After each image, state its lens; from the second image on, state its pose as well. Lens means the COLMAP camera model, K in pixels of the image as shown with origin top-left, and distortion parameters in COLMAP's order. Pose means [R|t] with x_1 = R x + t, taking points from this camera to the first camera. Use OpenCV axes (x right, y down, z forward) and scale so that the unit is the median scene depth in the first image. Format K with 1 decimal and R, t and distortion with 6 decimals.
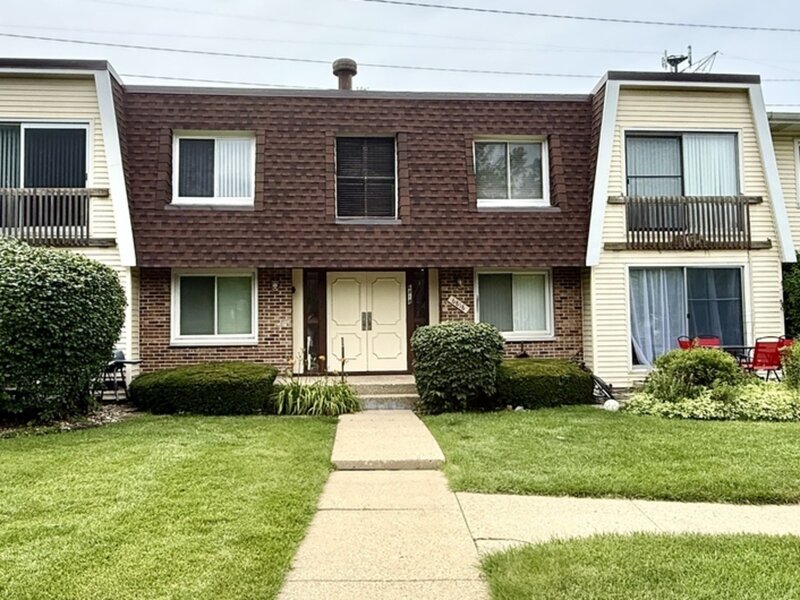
lens RADIAL K [[659.8, 0, 399.8], [0, 659.8, 295.0], [0, 0, 1]] dist [0.008971, -0.000285]
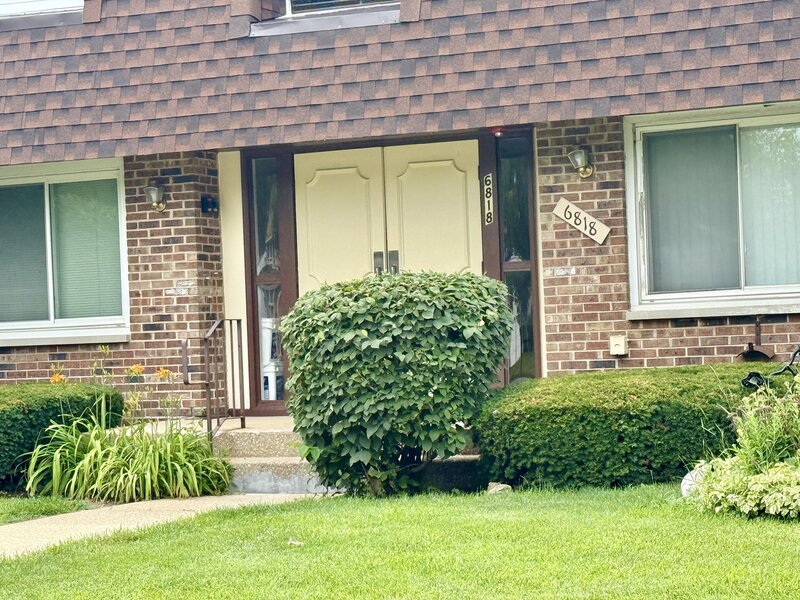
lens RADIAL K [[2130.1, 0, 400.2], [0, 2130.1, 301.6], [0, 0, 1]] dist [0.144059, 0.000000]
pose [[0.868249, -0.030085, -0.495216, 0.607263], [0.058060, 0.997463, 0.041198, 0.004512], [0.492720, -0.064522, 0.867792, -0.091953]]
